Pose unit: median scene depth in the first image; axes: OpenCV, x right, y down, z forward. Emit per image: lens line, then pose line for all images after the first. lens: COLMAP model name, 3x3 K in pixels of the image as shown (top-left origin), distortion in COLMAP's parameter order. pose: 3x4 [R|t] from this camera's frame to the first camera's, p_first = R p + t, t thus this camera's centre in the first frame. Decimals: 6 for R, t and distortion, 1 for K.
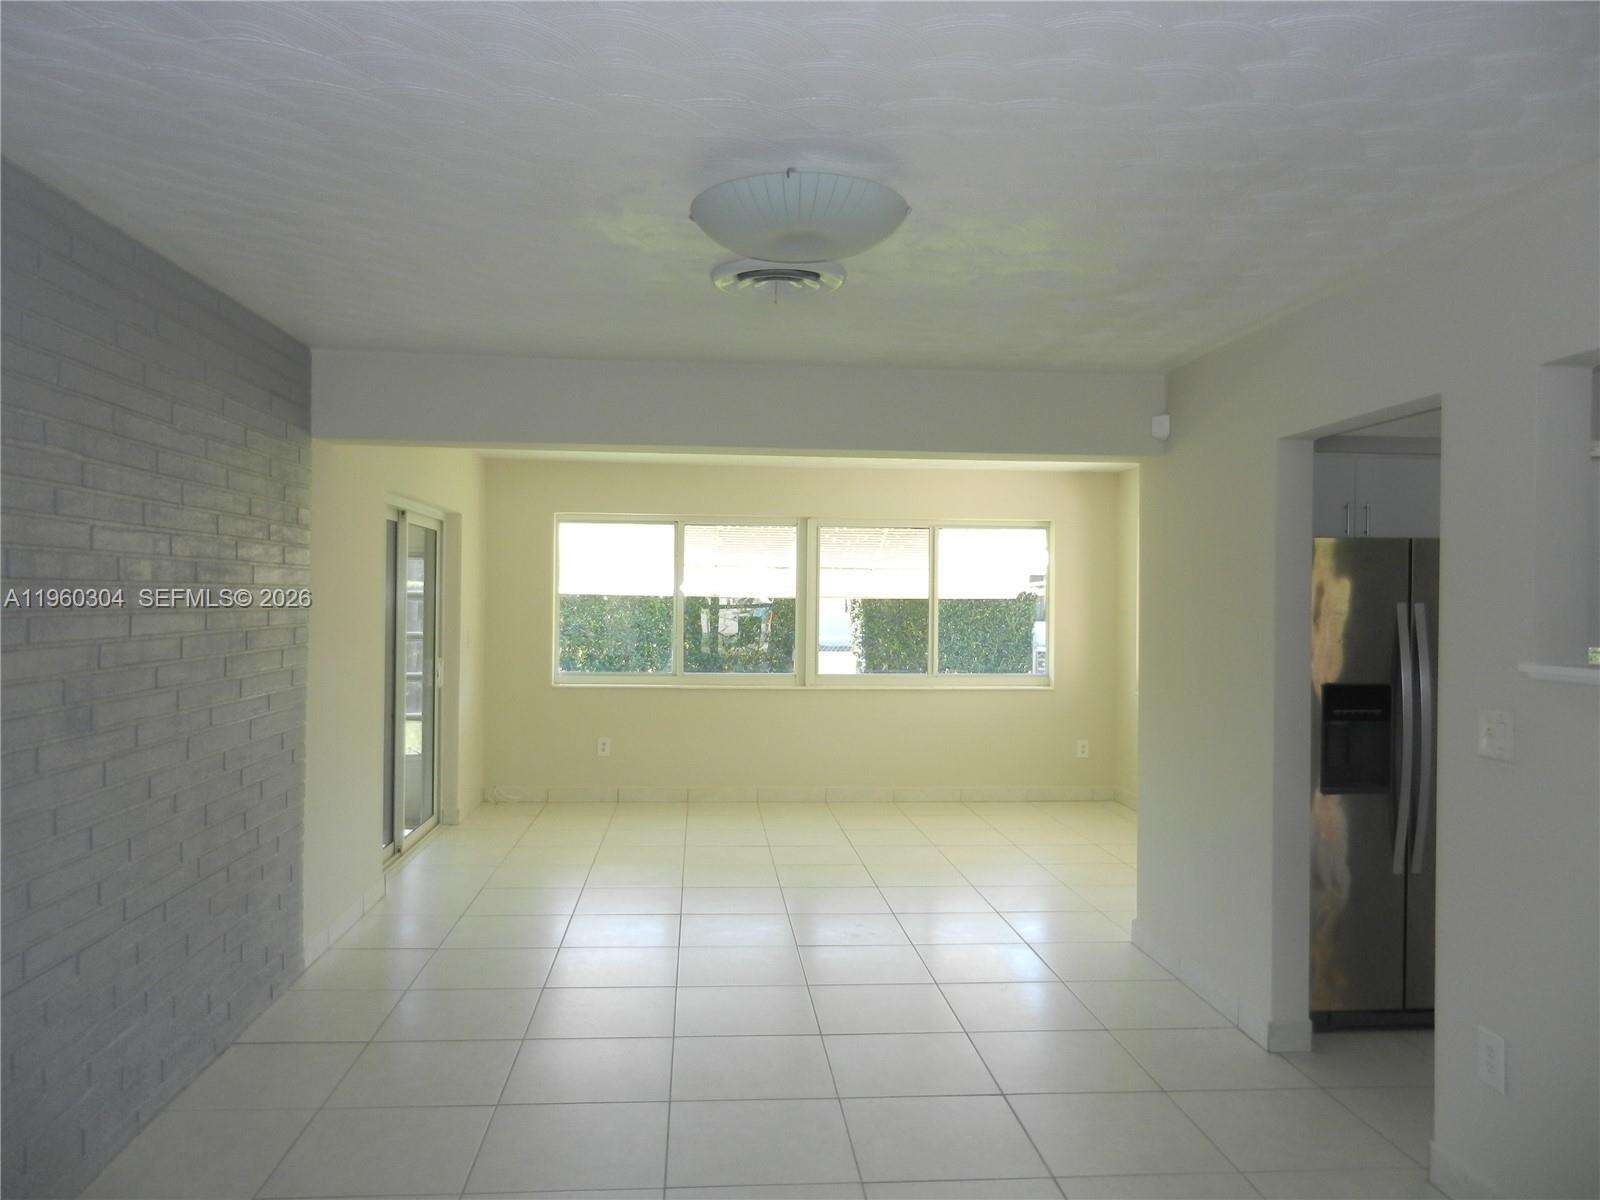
lens RADIAL K [[1184.7, 0, 800.0], [0, 1184.7, 600.0], [0, 0, 1]] dist [-0.000365, -0.000907]
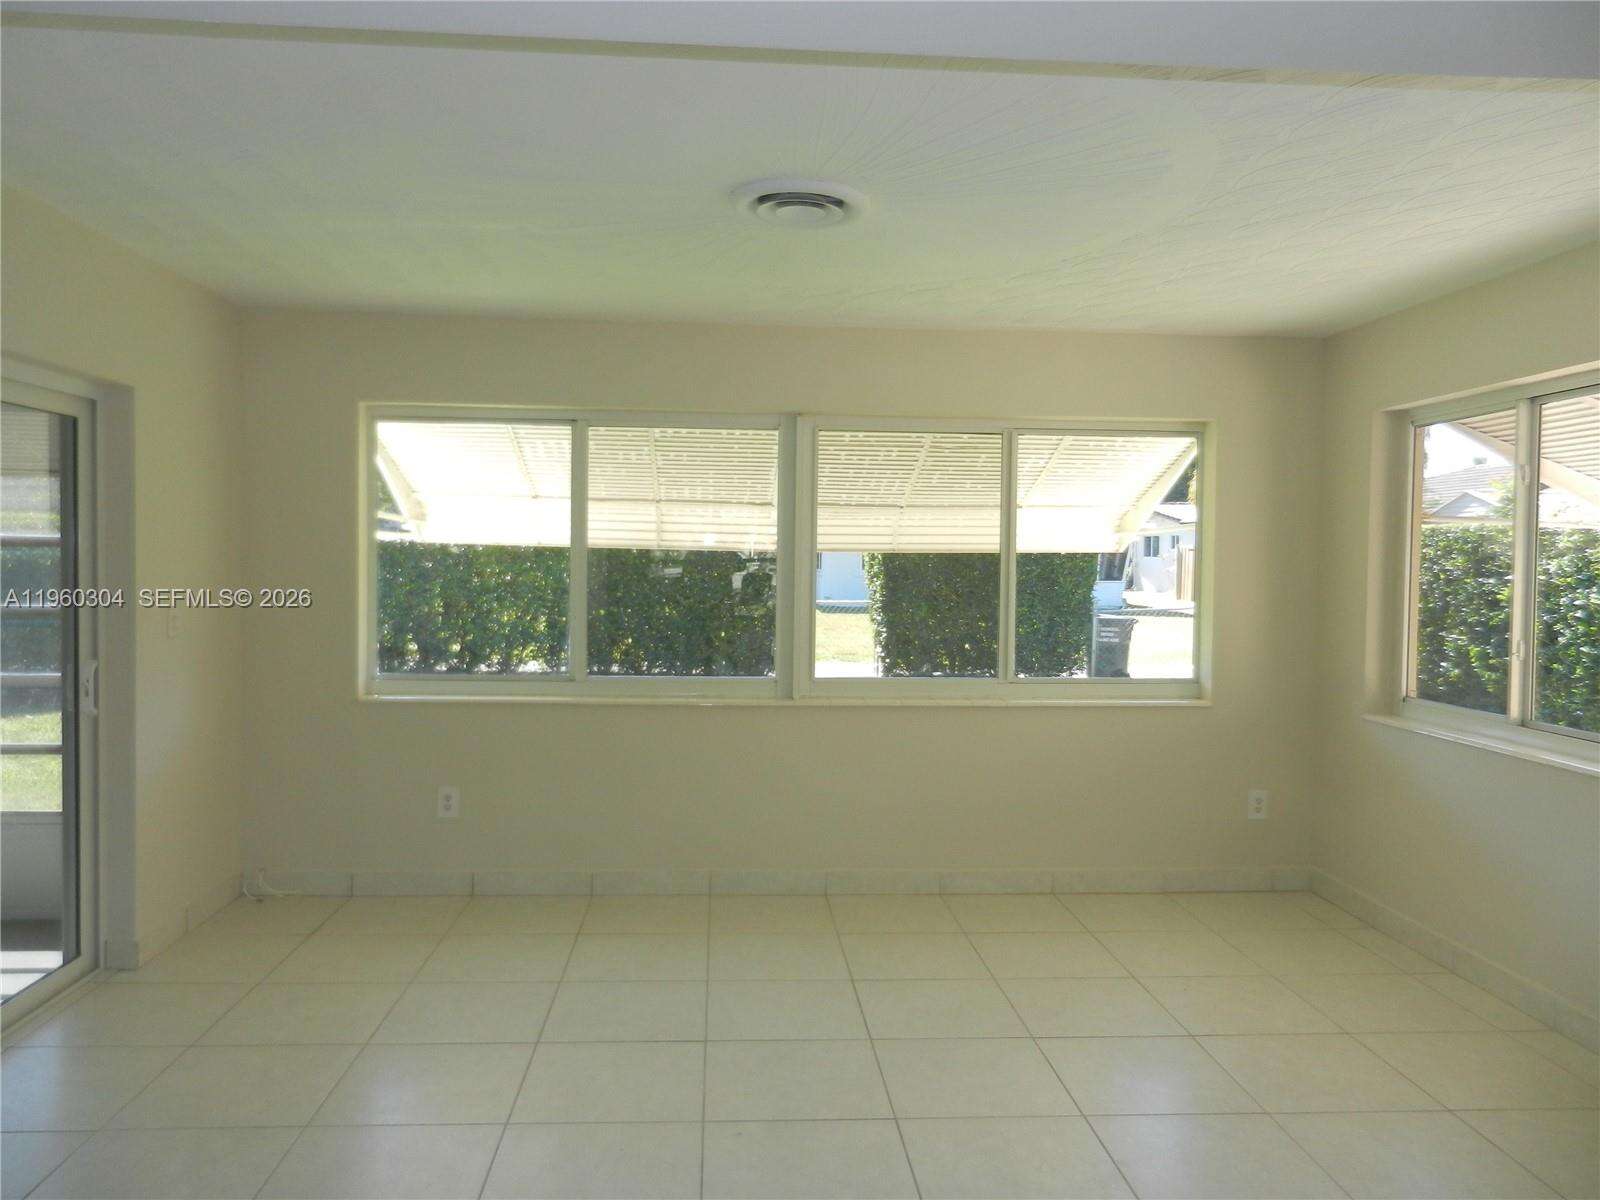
lens RADIAL K [[1184.7, 0, 800.0], [0, 1184.7, 600.0], [0, 0, 1]] dist [-0.000365, -0.000907]
pose [[0.999895, 0.003443, -0.014059, 0.016627], [-0.002919, 0.999304, 0.037175, 0.001166], [0.014178, -0.037131, 0.999210, 0.410669]]
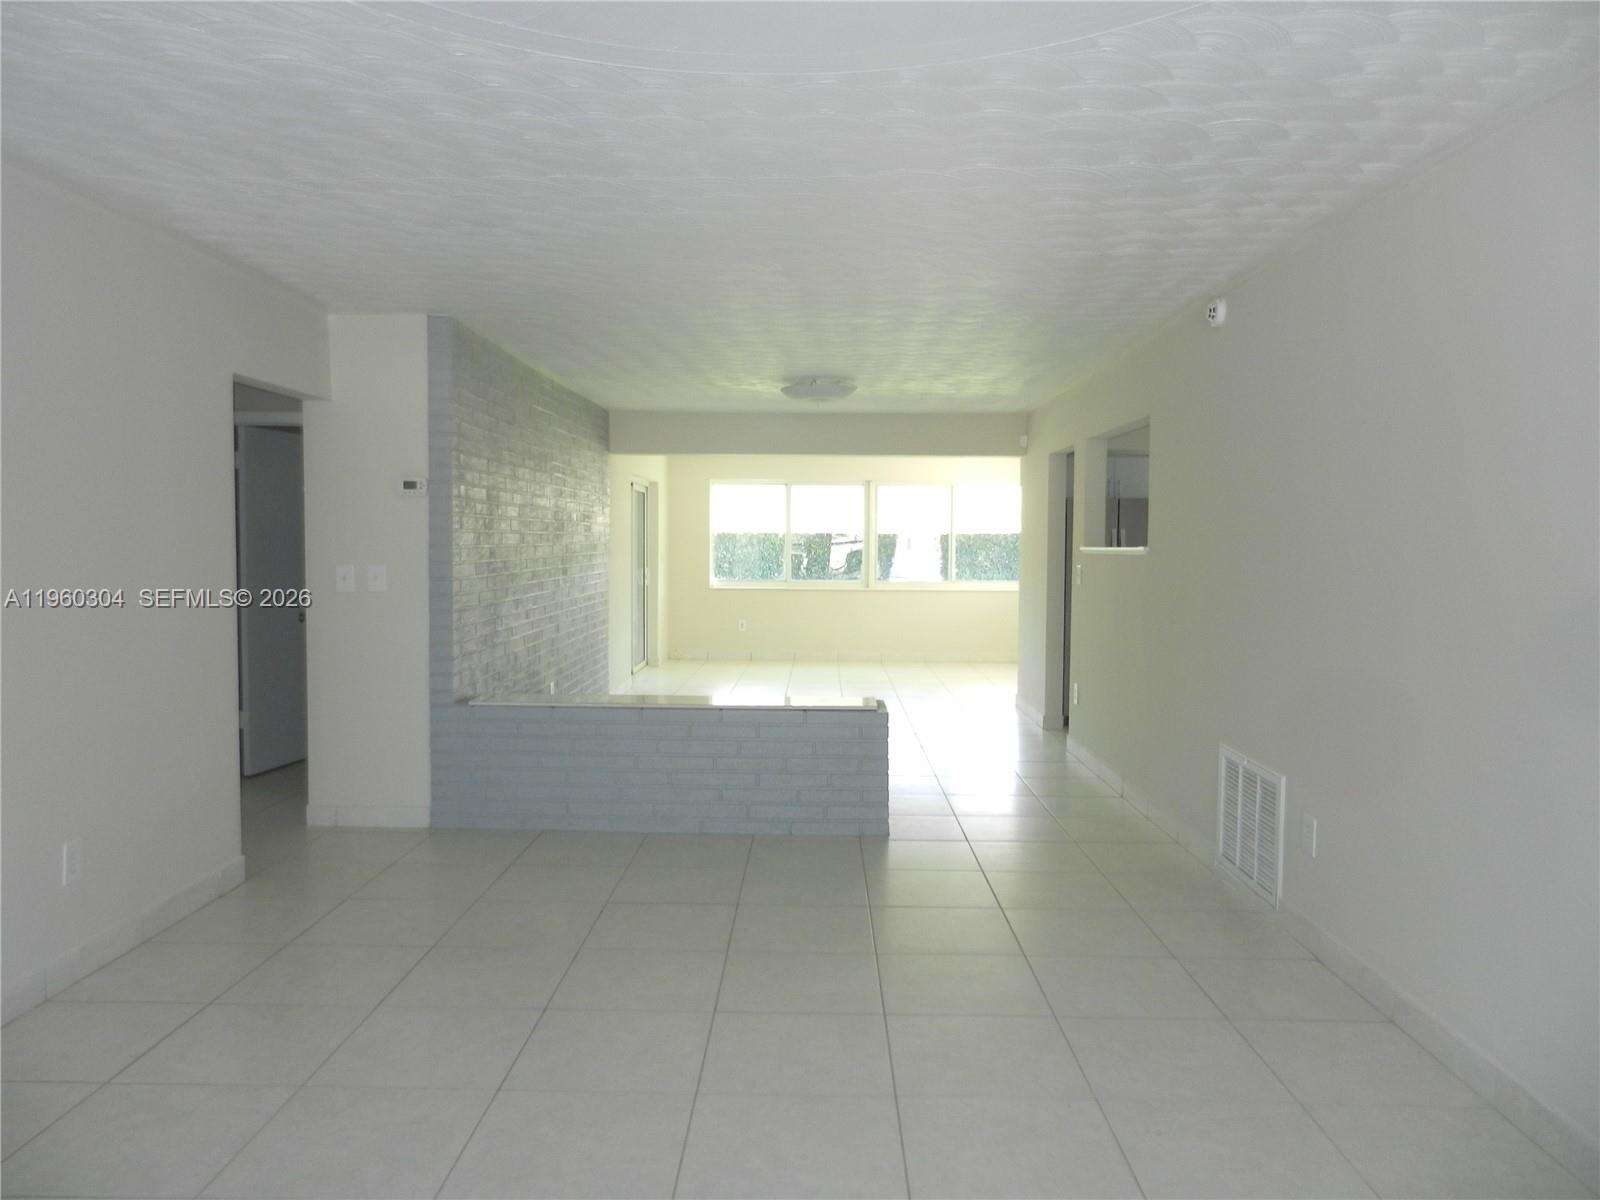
lens RADIAL K [[1184.7, 0, 800.0], [0, 1184.7, 600.0], [0, 0, 1]] dist [-0.000365, -0.000907]
pose [[0.994680, -0.000059, -0.103009, 0.075573], [0.005004, 0.998847, 0.047740, 0.012962], [0.102887, -0.048001, 0.993534, -0.570470]]
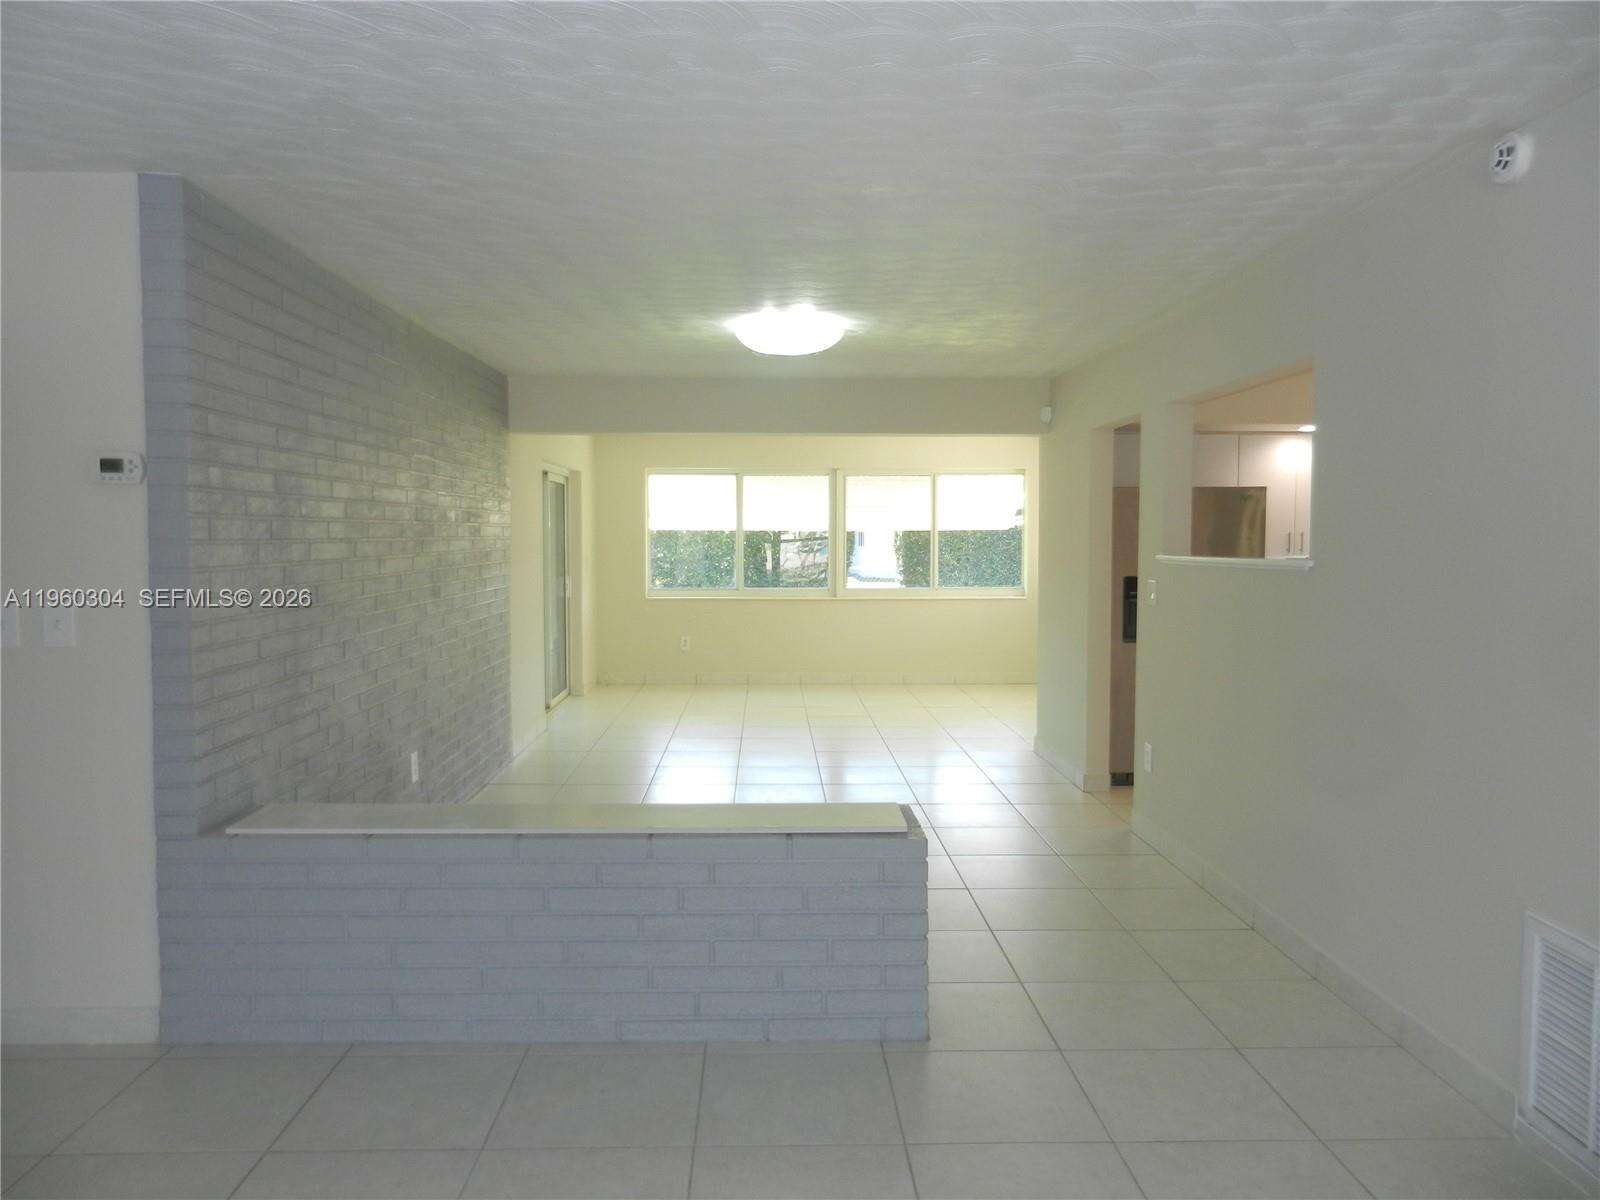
lens RADIAL K [[1184.7, 0, 800.0], [0, 1184.7, 600.0], [0, 0, 1]] dist [-0.000365, -0.000907]
pose [[0.998414, -0.008028, -0.055728, 0.037931], [0.010996, 0.998525, 0.053165, 0.005289], [0.055219, -0.053694, 0.997030, -0.318302]]
